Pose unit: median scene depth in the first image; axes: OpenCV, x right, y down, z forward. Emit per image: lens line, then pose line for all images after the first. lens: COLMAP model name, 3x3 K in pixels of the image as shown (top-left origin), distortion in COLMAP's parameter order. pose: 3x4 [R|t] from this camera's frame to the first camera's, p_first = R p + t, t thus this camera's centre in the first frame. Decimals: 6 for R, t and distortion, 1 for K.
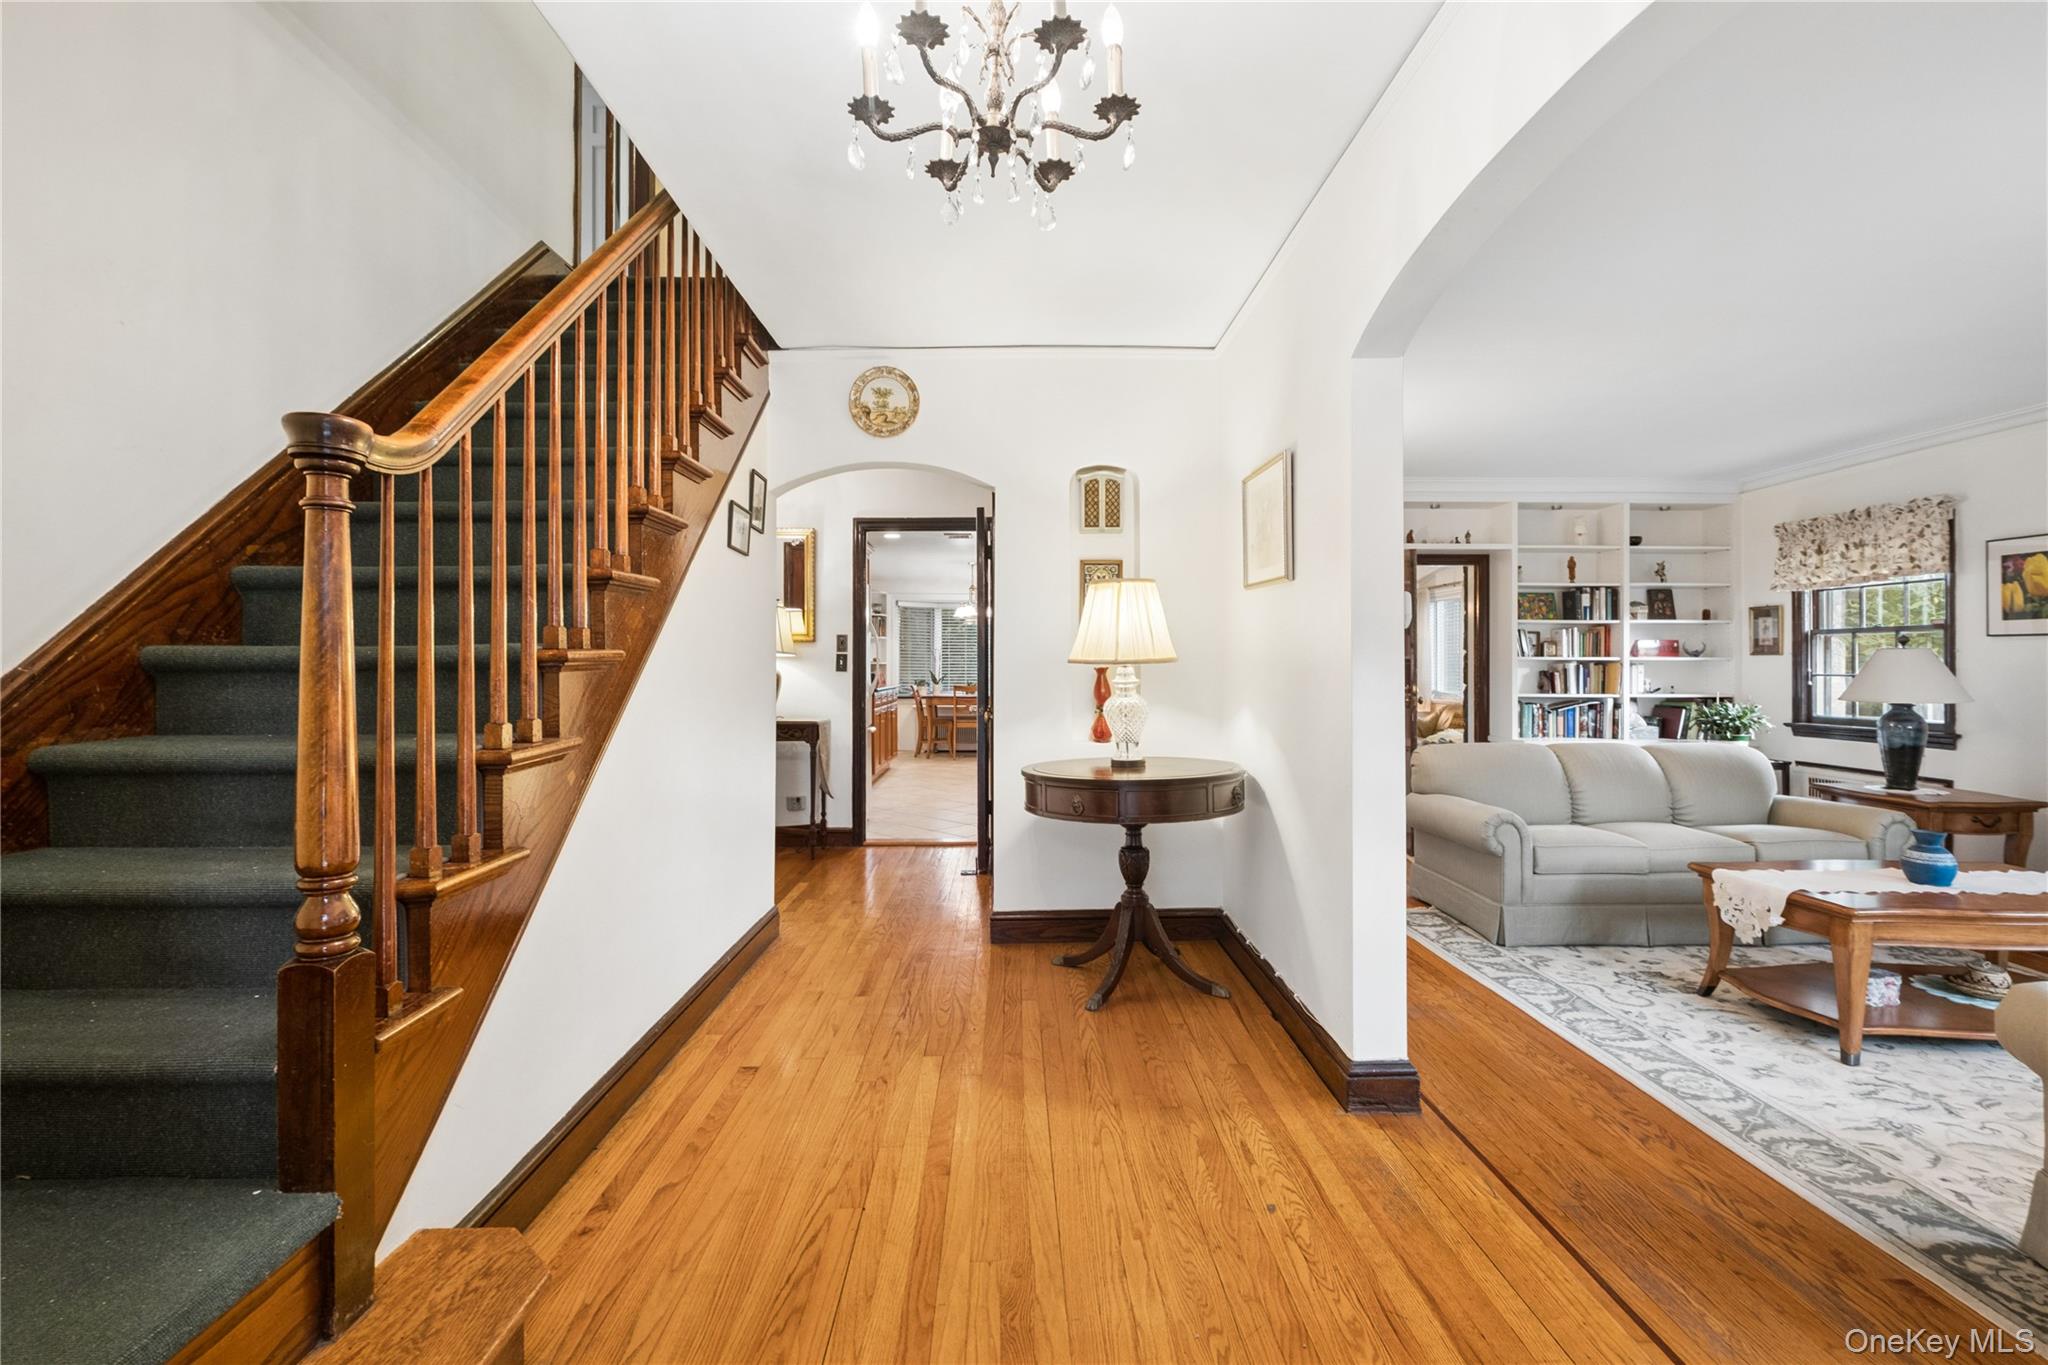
lens RADIAL K [[909.1, 0, 1026.4], [0, 909.1, 659.0], [0, 0, 1]] dist [-0.000182, -0.000387]
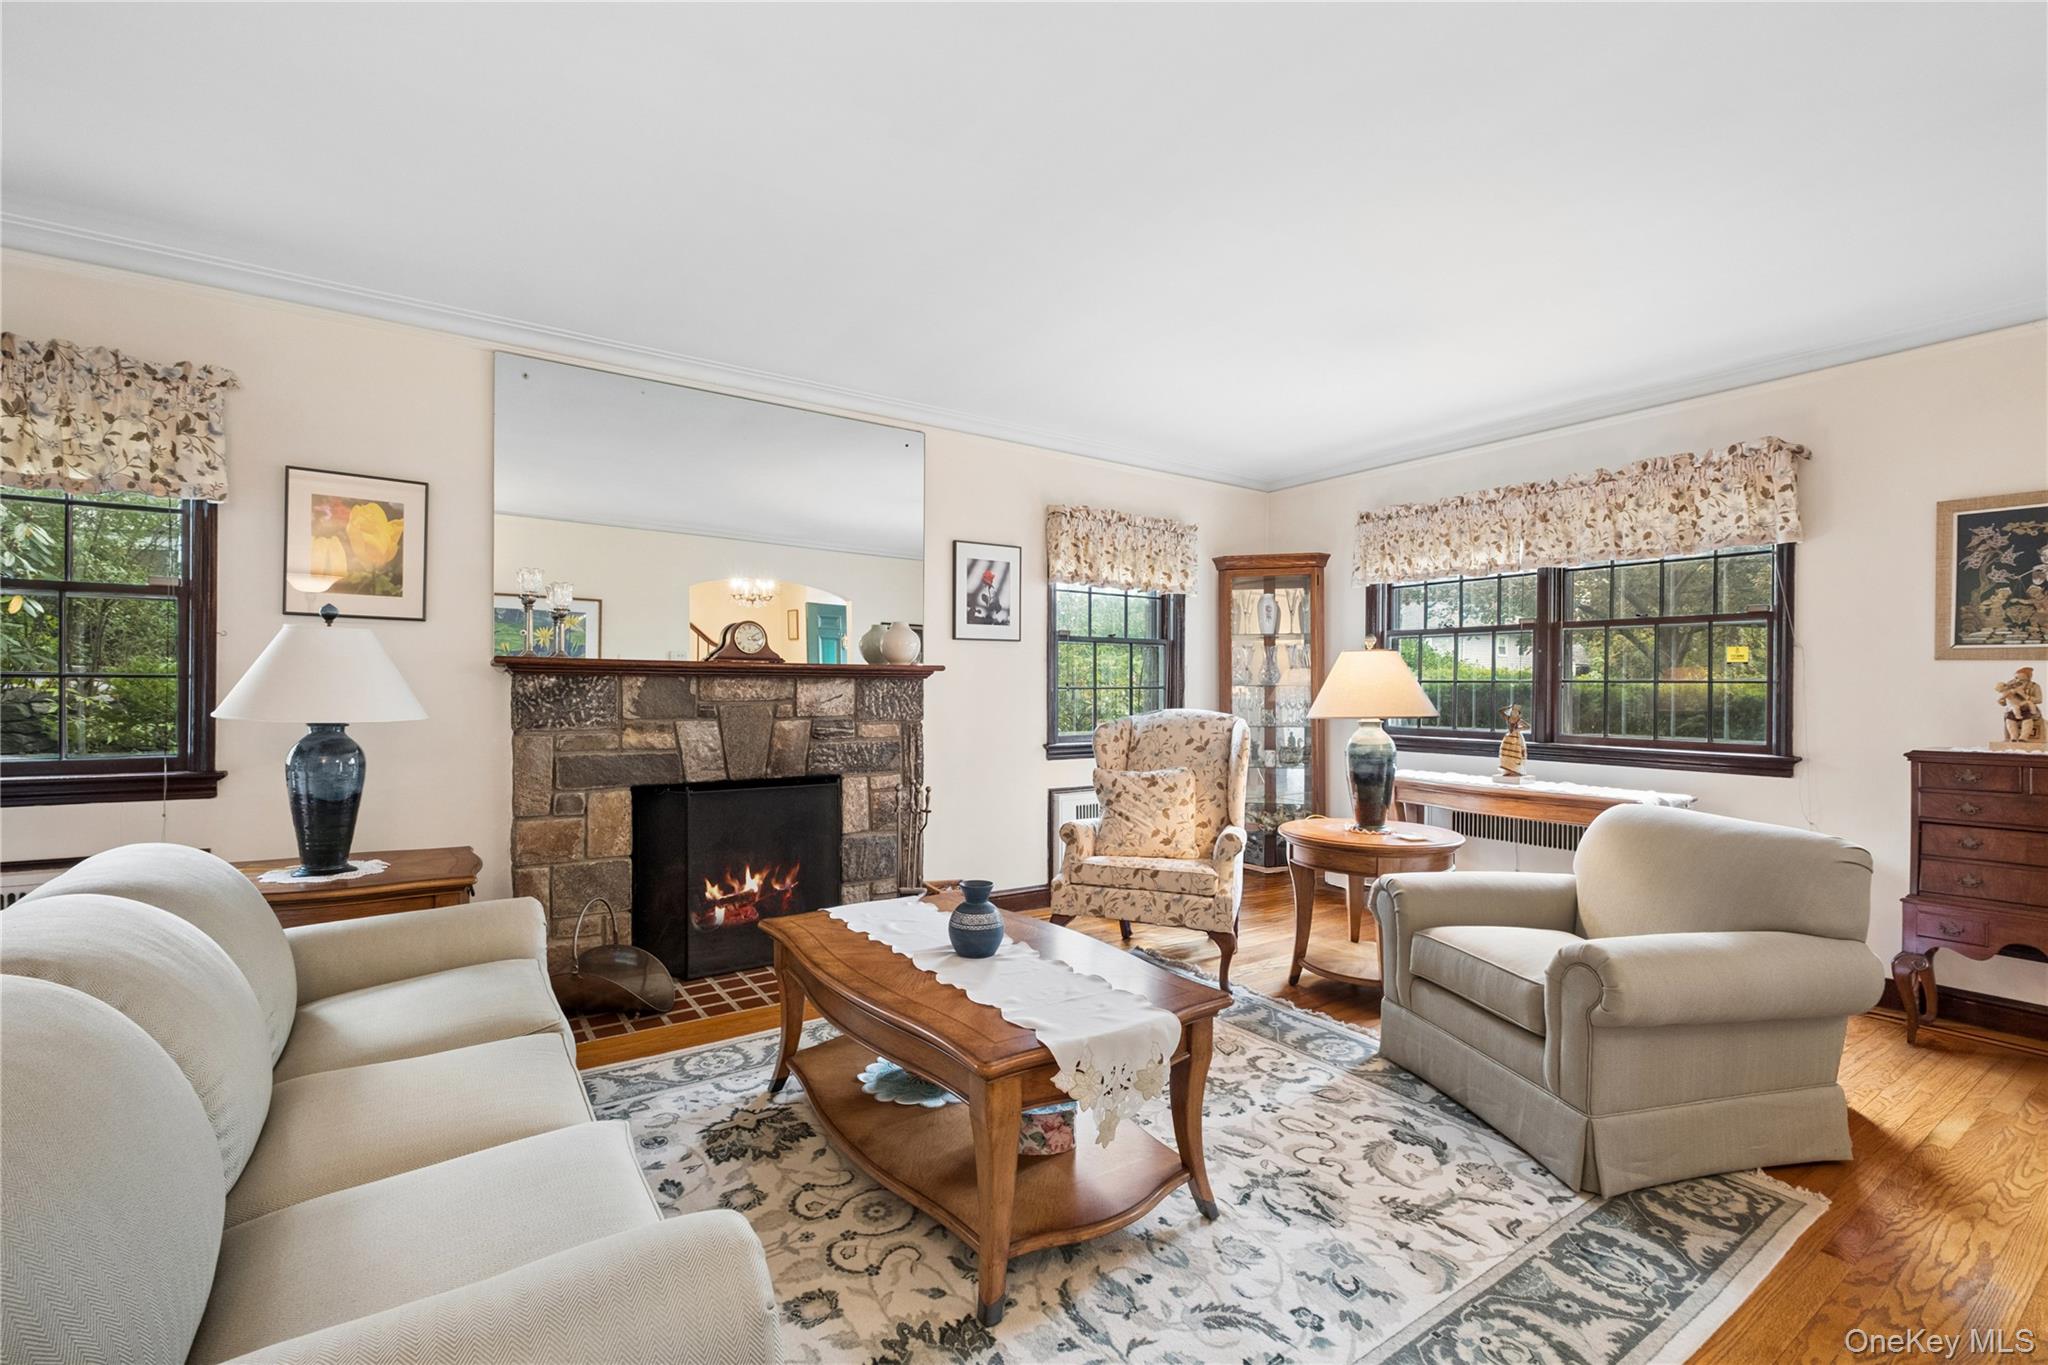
lens RADIAL K [[895.4, 0, 1024.0], [0, 895.4, 682.5], [0, 0, 1]] dist [-0.001672, -0.000572]
pose [[-0.545683, -0.001324, 0.837991, 0.423934], [-0.013685, 0.999879, -0.007331, 0.037393], [-0.837880, -0.015468, -0.545636, 1.607419]]
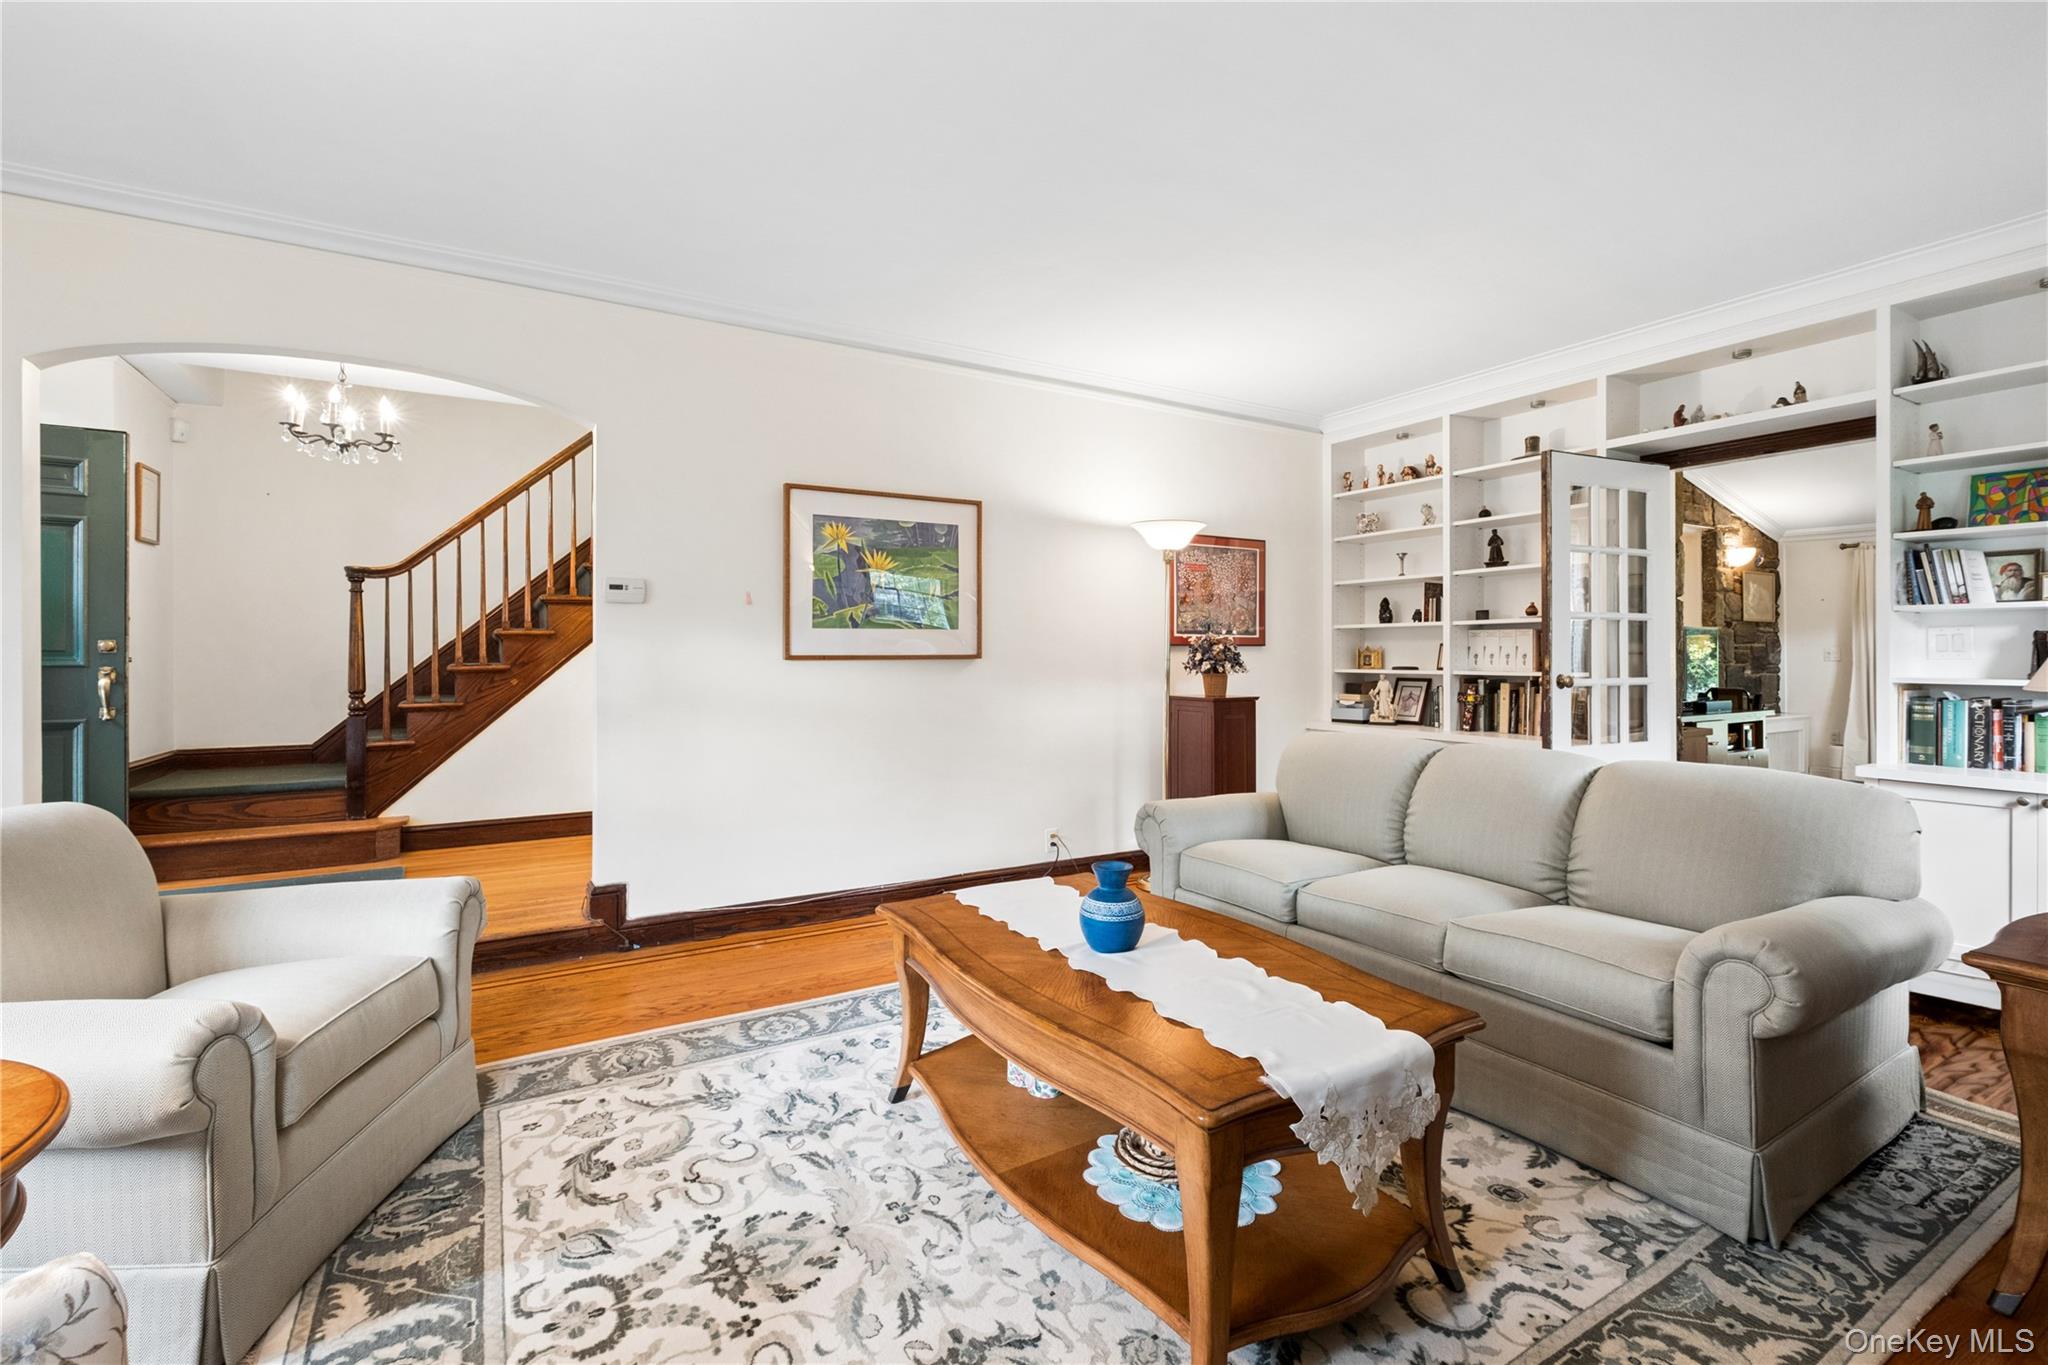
lens RADIAL K [[909.1, 0, 1026.4], [0, 909.1, 659.0], [0, 0, 1]] dist [-0.000182, -0.000387]
pose [[0.492617, 0.003196, -0.870240, 1.776452], [0.007491, 0.999941, 0.007913, 0.048401], [0.870214, -0.010417, 0.492564, 0.749988]]
